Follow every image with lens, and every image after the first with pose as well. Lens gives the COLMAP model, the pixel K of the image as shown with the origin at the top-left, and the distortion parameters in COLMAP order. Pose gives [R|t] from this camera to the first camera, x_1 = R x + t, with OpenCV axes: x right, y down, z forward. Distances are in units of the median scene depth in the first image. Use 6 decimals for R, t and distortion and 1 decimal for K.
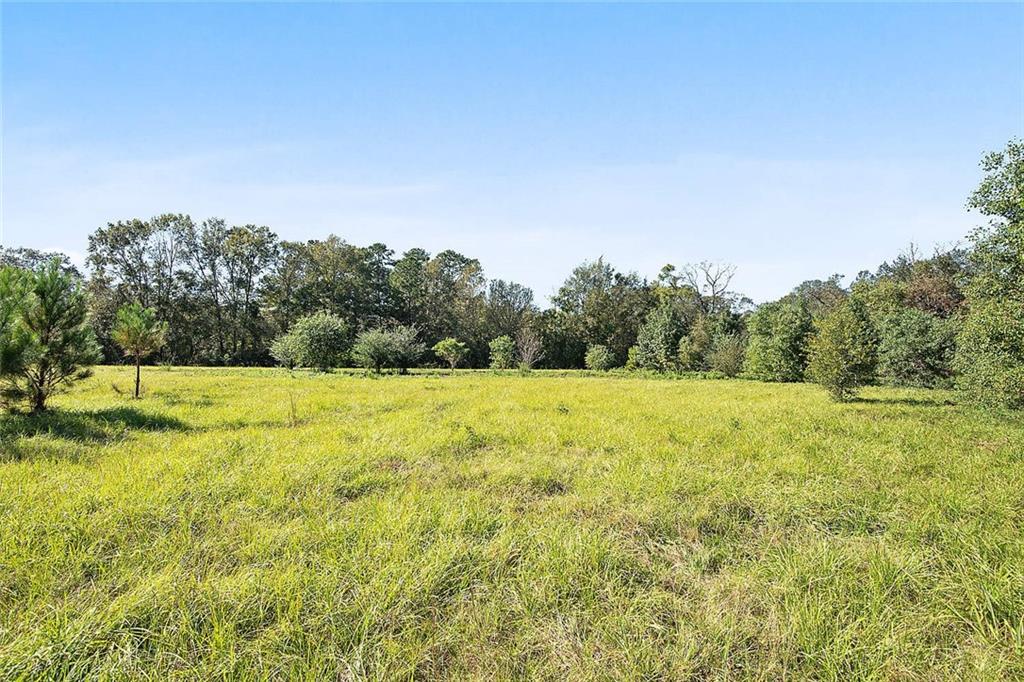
lens RADIAL K [[450.8, 0, 512.0], [0, 450.8, 341.0], [0, 0, 1]] dist [-0.052687, 0.000133]
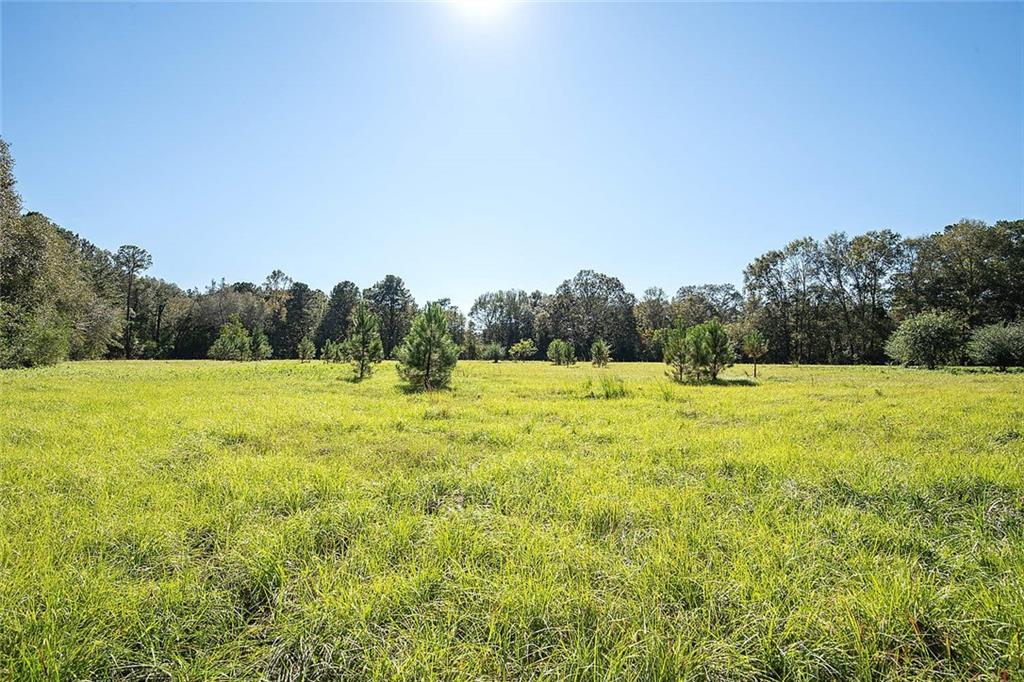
lens RADIAL K [[476.7, 0, 512.0], [0, 476.7, 341.0], [0, 0, 1]] dist [-0.000591, -0.000162]
pose [[0.304848, -0.044242, -0.951373, 0.230510], [0.049380, 0.998311, -0.030602, -0.007984], [0.951120, -0.037649, 0.306518, -0.191031]]
